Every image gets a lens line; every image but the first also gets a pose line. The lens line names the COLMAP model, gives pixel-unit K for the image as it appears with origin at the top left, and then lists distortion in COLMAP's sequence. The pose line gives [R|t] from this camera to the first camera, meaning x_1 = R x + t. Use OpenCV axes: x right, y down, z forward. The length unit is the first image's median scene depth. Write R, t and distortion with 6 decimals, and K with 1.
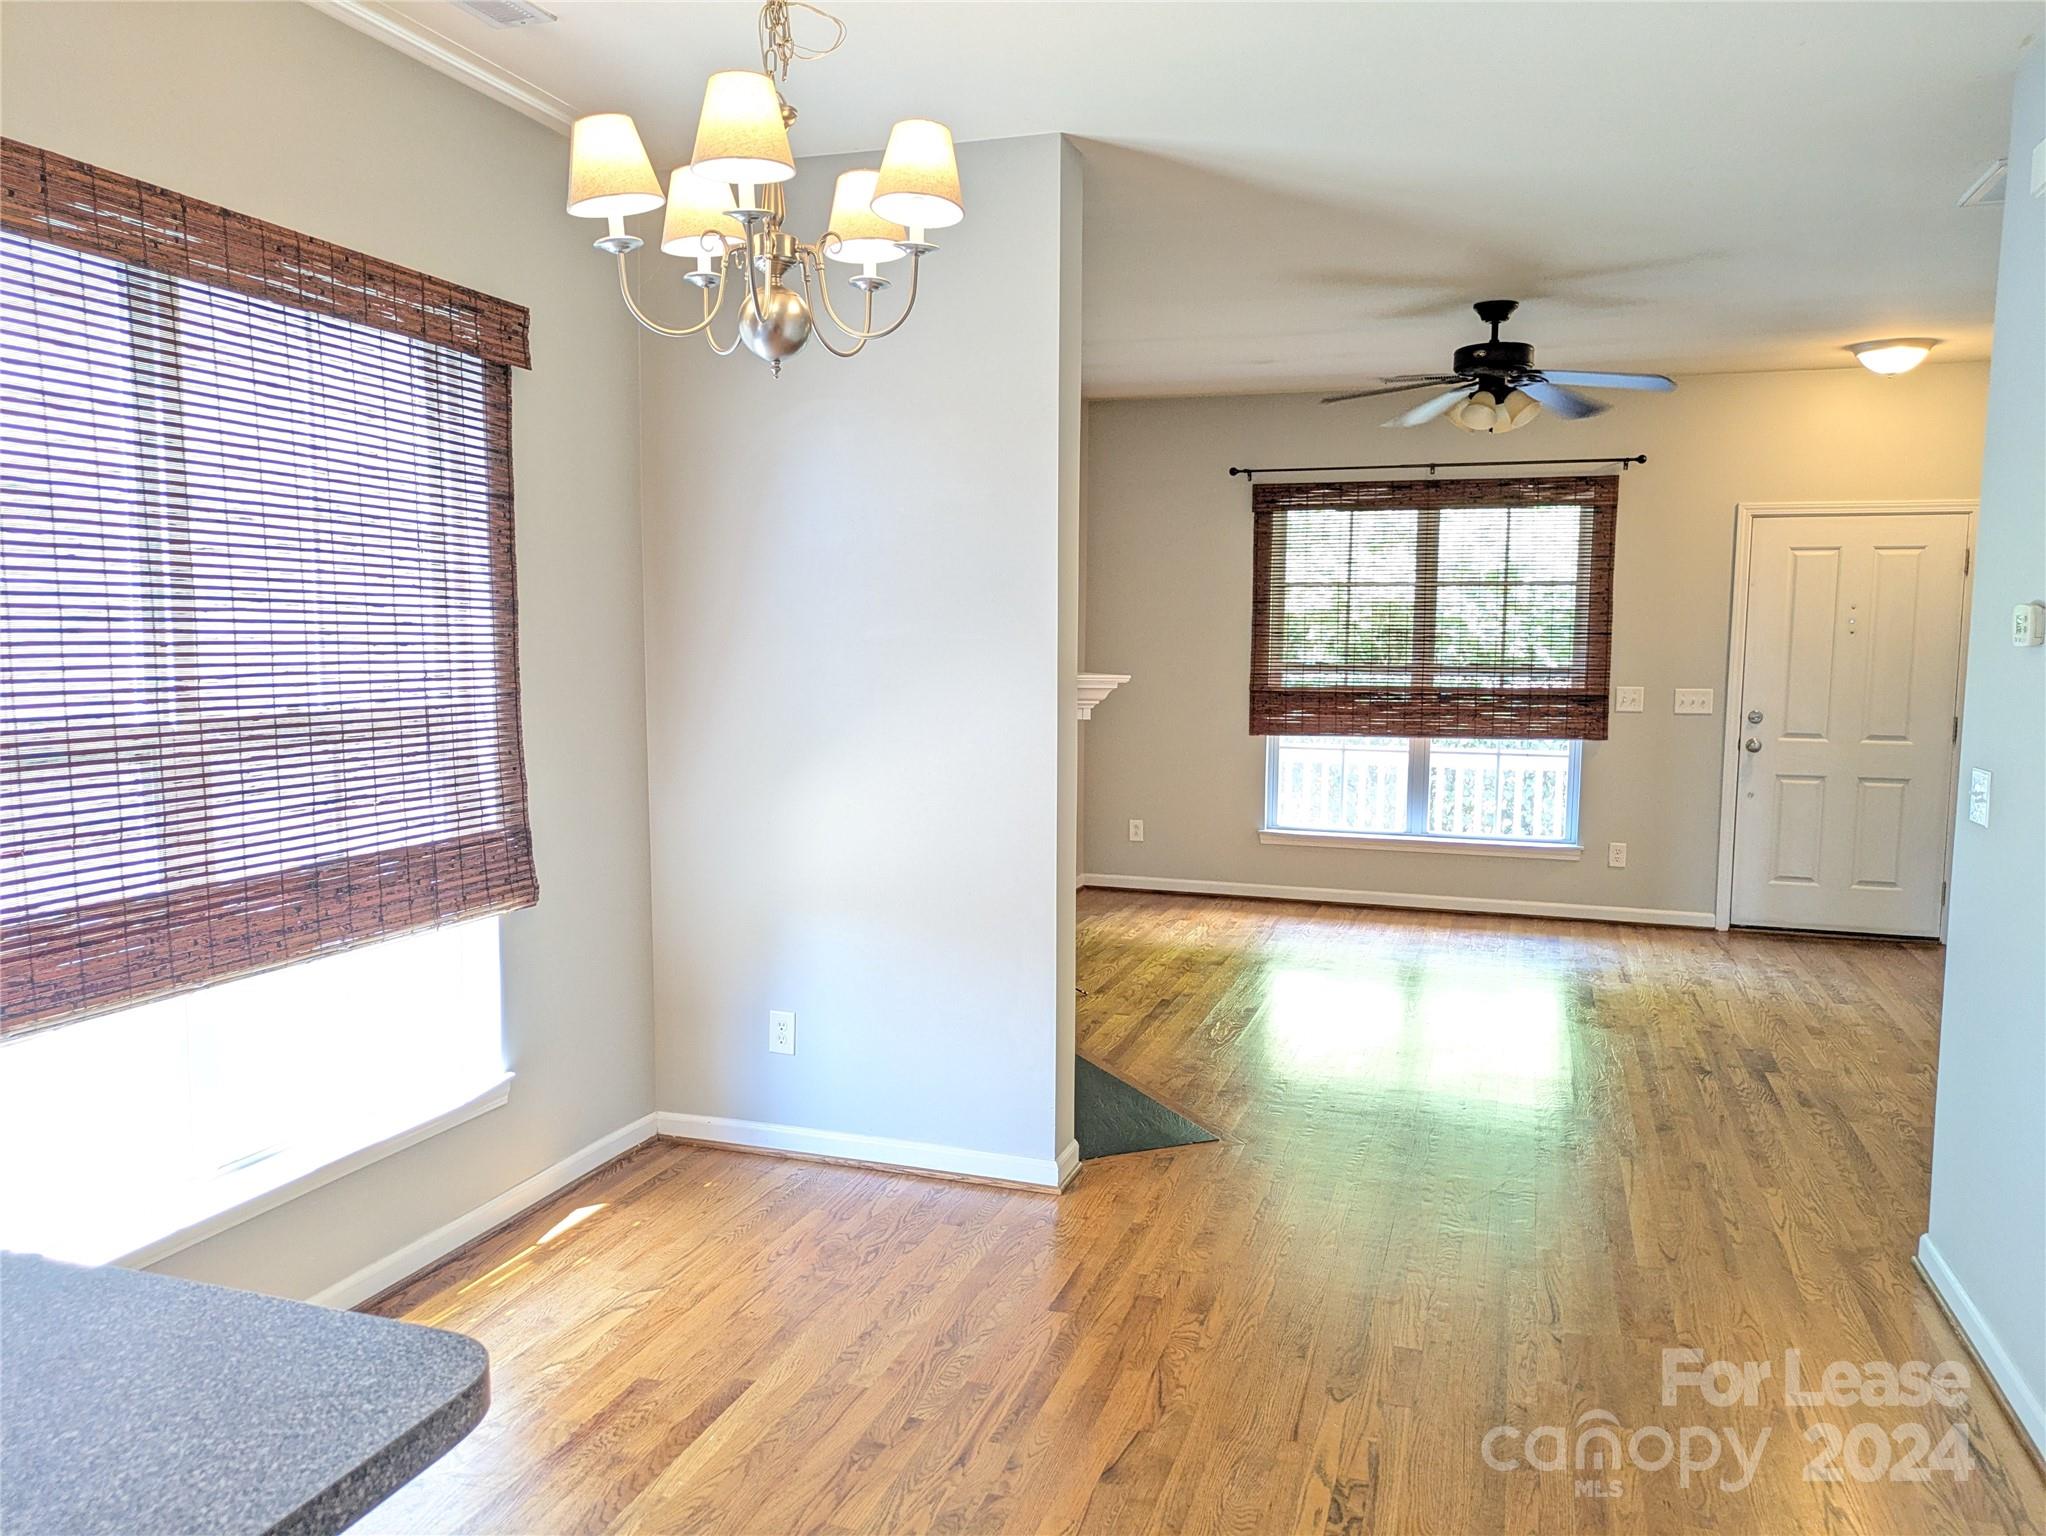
lens RADIAL K [[1506.9, 0, 1013.0], [0, 1506.9, 778.7], [0, 0, 1]] dist [0.063161, -0.062216]
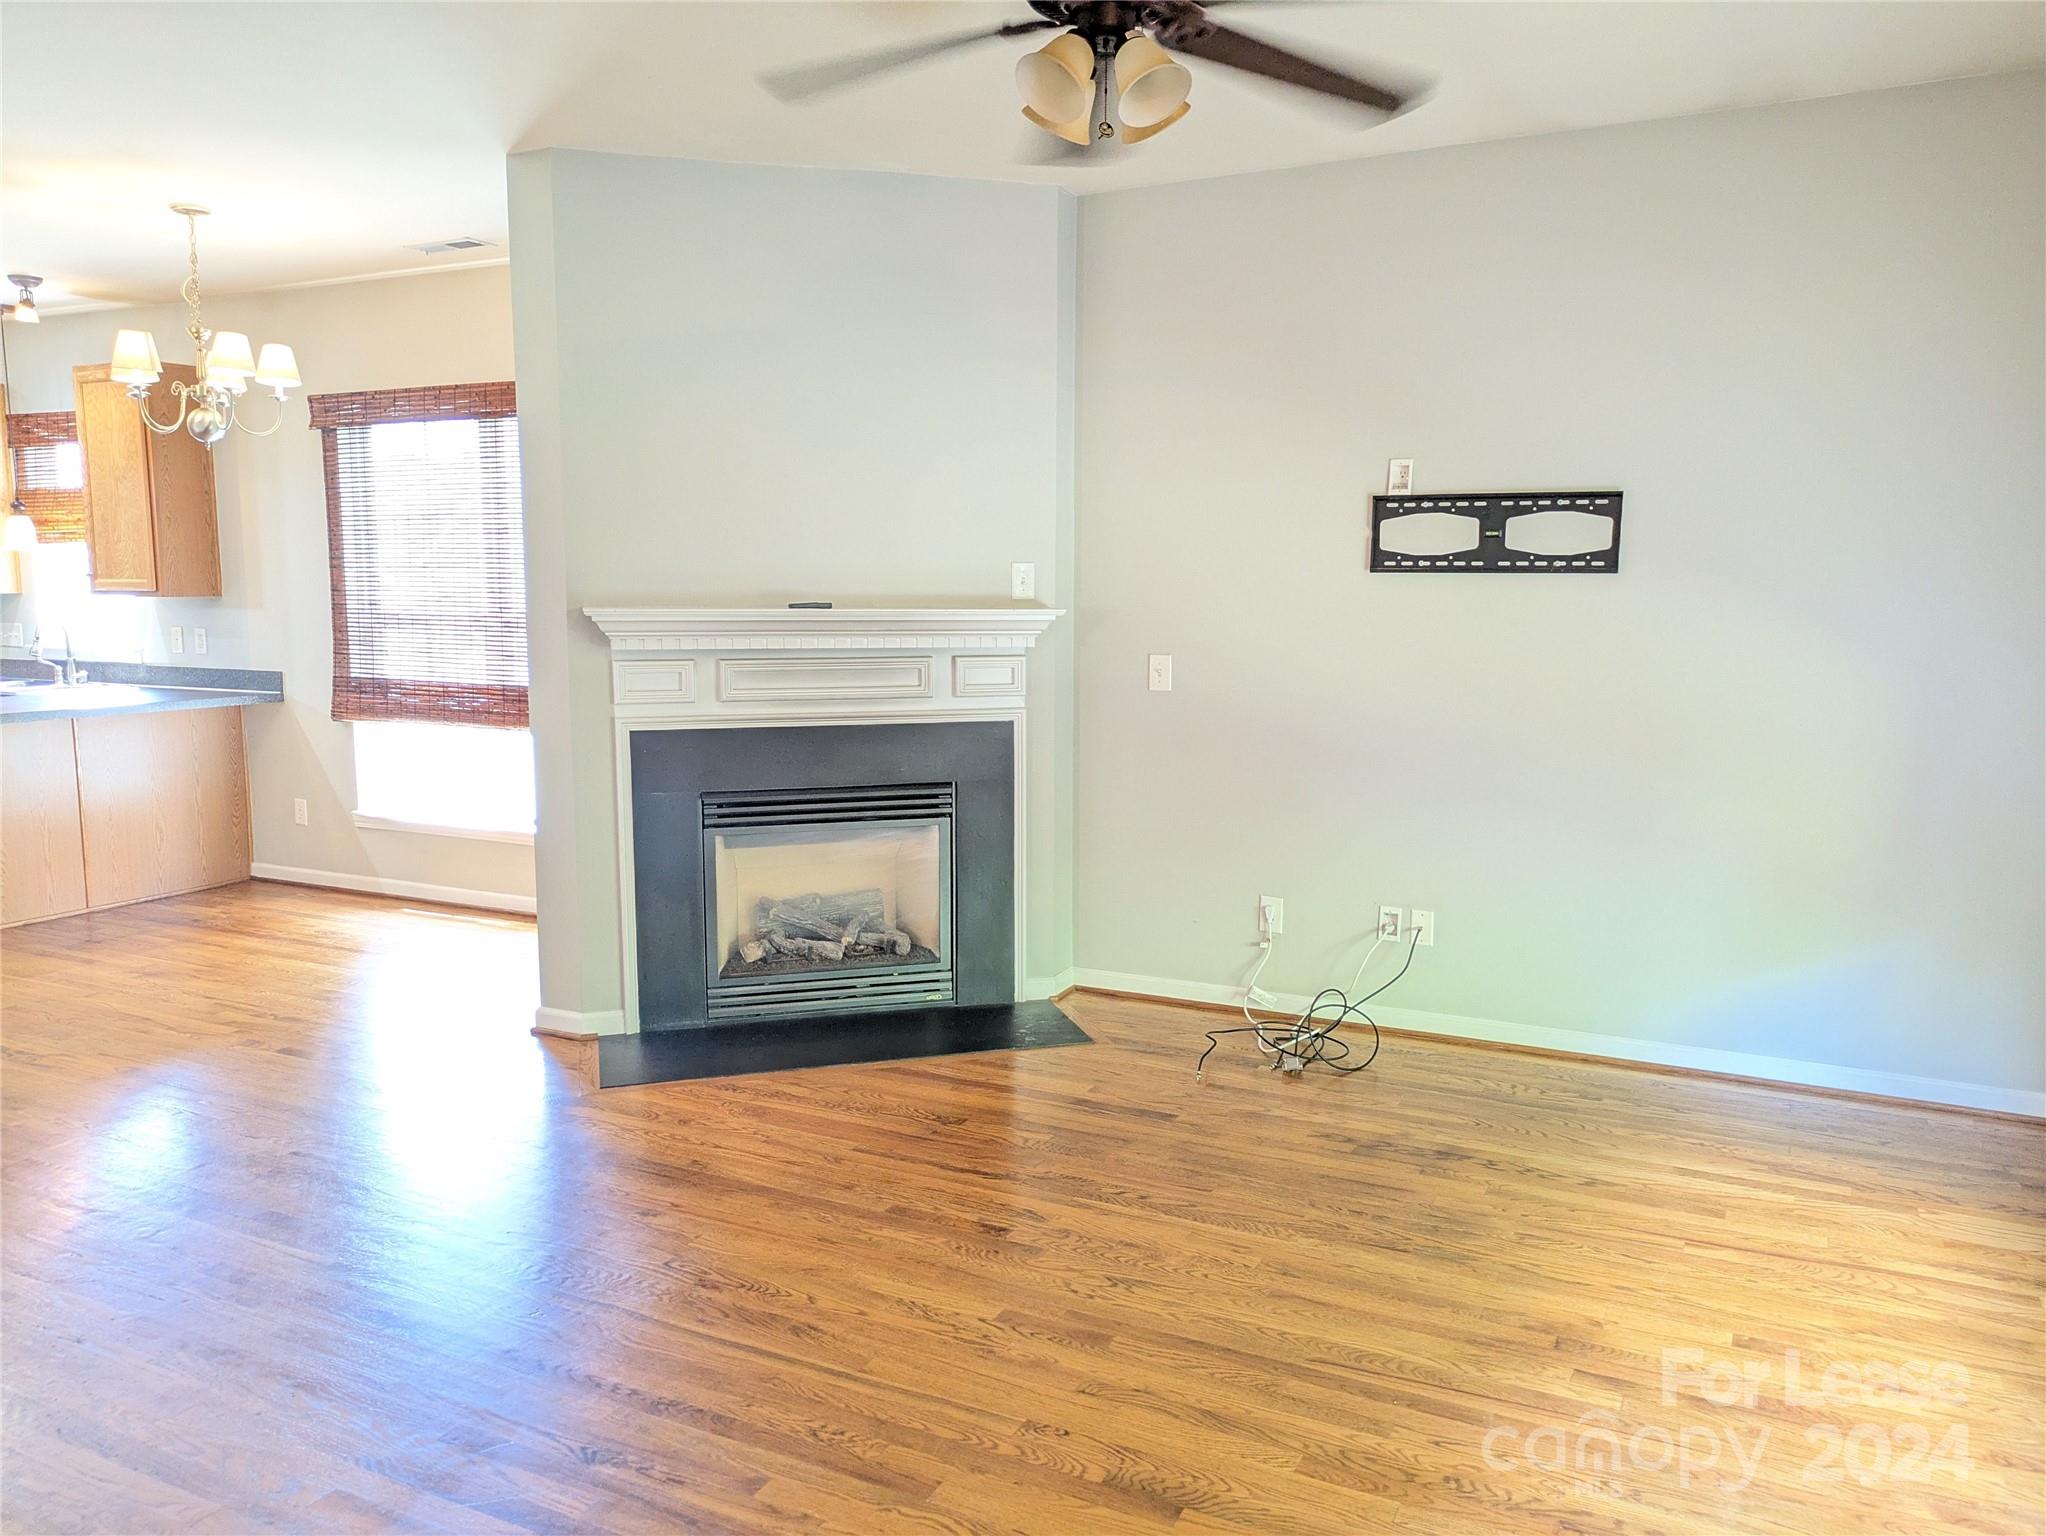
lens RADIAL K [[1506.9, 0, 1013.0], [0, 1506.9, 778.7], [0, 0, 1]] dist [0.063161, -0.062216]
pose [[-0.145478, 0.119022, -0.982176, 0.603616], [-0.103904, 0.985409, 0.134804, -0.068708], [0.983890, 0.121663, -0.130989, 0.797688]]
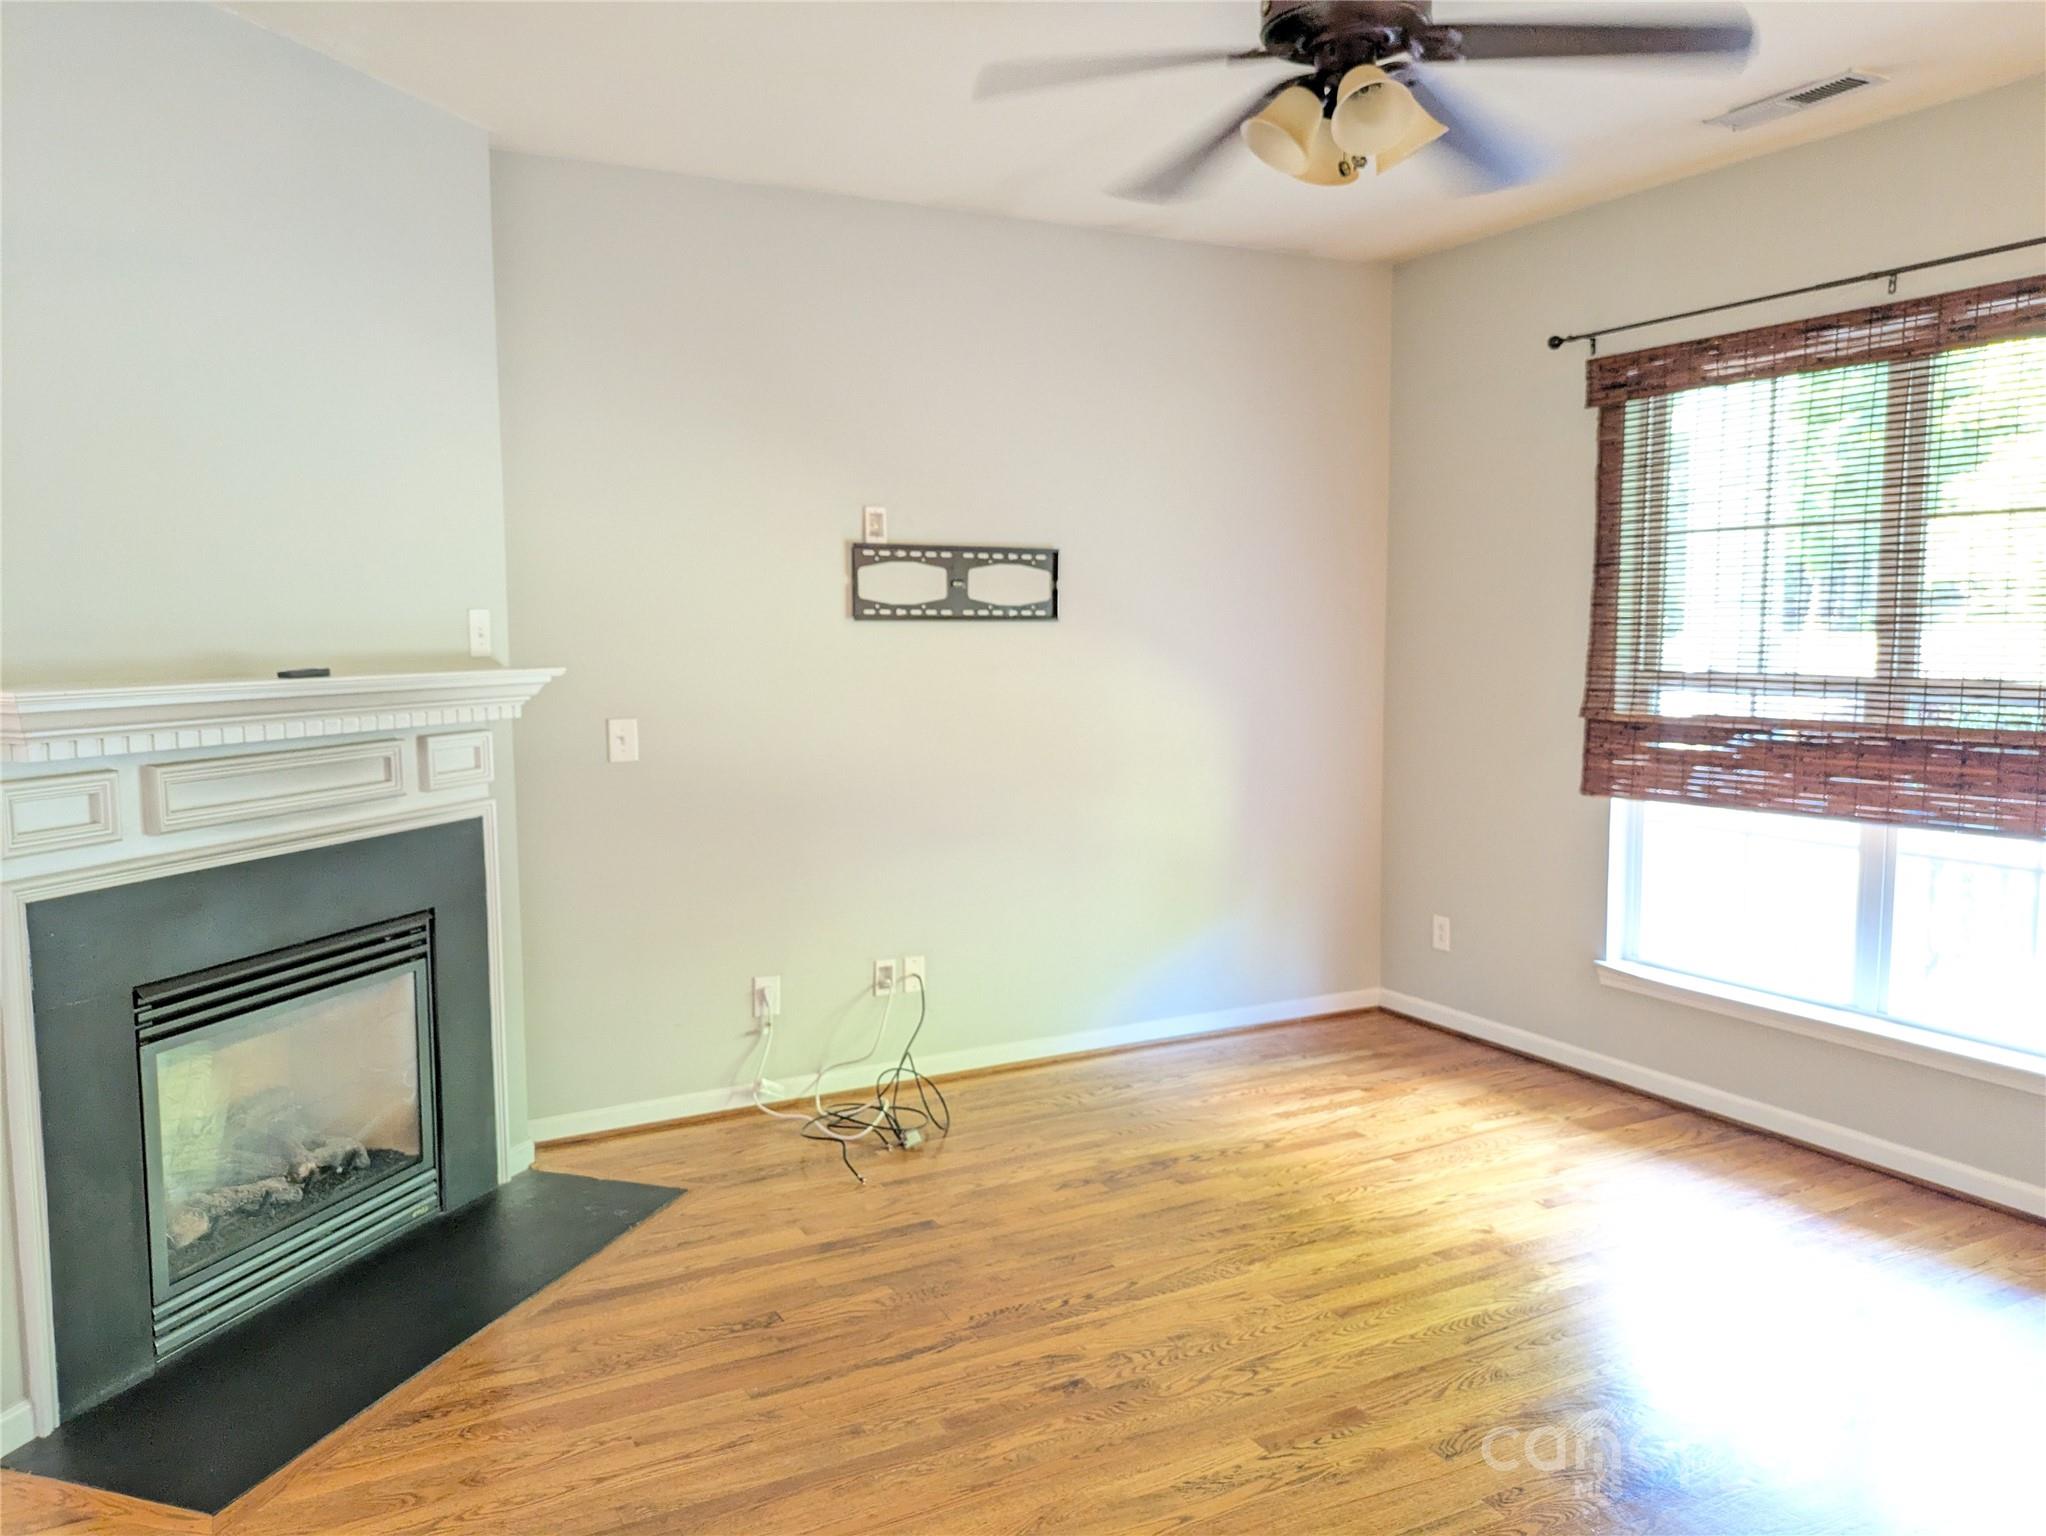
lens RADIAL K [[1527.5, 0, 1021.3], [0, 1527.5, 786.8], [0, 0, 1]] dist [0.061585, -0.061650]
pose [[0.732740, 0.061444, -0.677729, 0.427237], [-0.057624, 0.997941, 0.028174, -0.038922], [0.678064, 0.018409, 0.734772, 0.450942]]
